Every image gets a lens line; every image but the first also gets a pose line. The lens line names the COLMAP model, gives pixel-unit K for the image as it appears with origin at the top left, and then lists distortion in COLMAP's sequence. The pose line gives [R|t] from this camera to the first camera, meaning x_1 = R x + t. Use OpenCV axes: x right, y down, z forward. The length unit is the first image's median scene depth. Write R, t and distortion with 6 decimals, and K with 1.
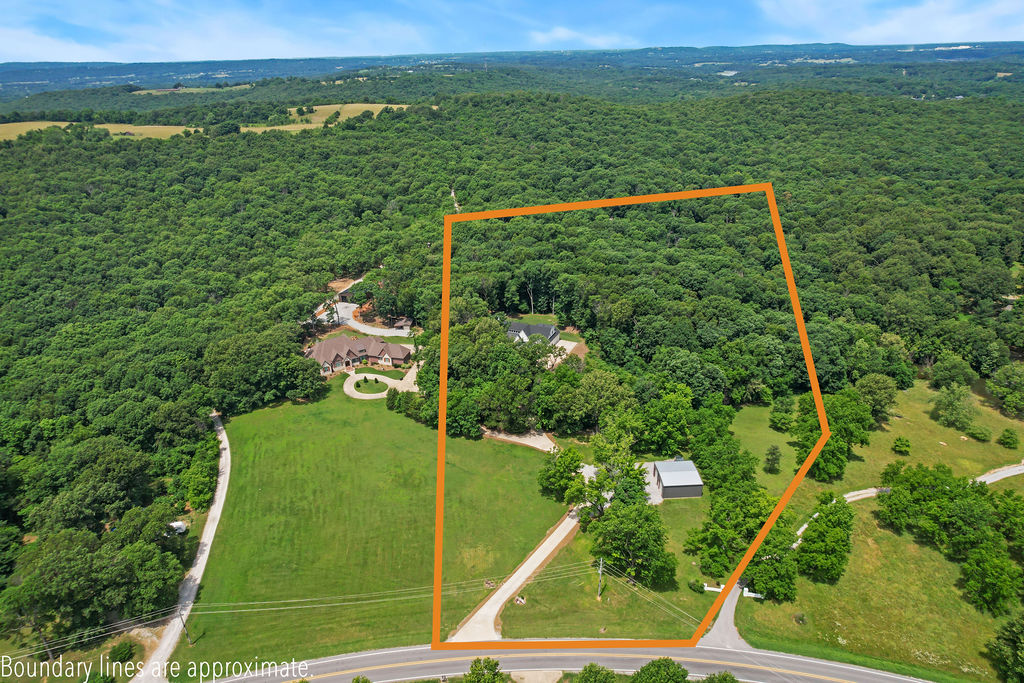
lens RADIAL K [[648.6, 0, 512.0], [0, 648.6, 341.5], [0, 0, 1]] dist [-0.064782, 0.048096]
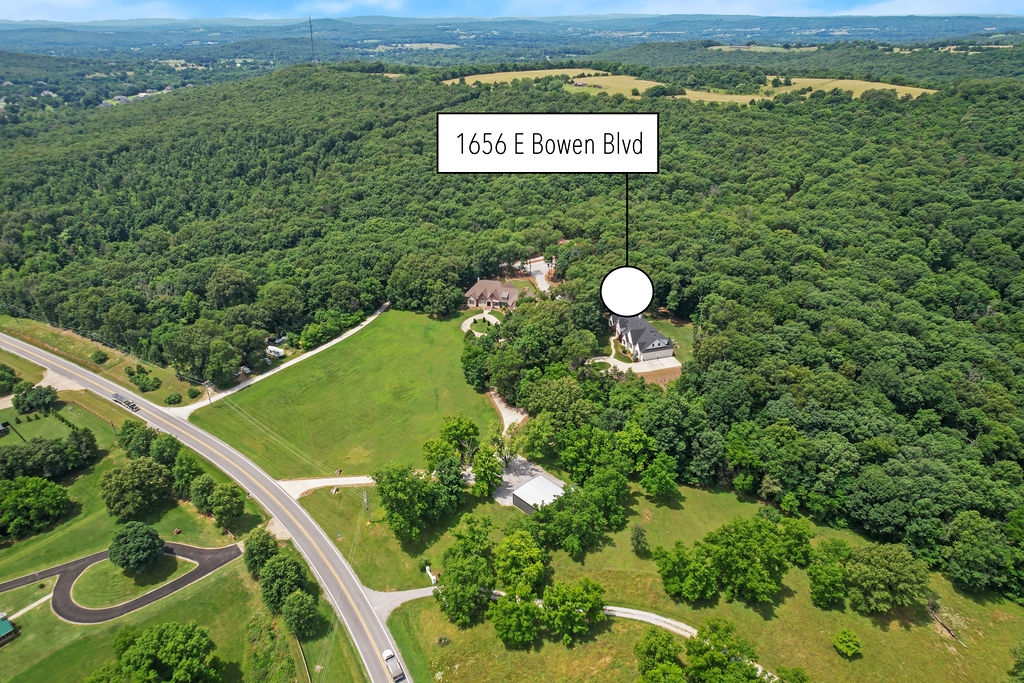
lens RADIAL K [[648.6, 0, 512.0], [0, 648.6, 341.5], [0, 0, 1]] dist [-0.064782, 0.048096]
pose [[0.660445, 0.353186, -0.662625, 0.683976], [-0.314455, 0.931455, 0.183055, -0.154405], [0.681858, 0.087468, 0.726236, 0.188985]]
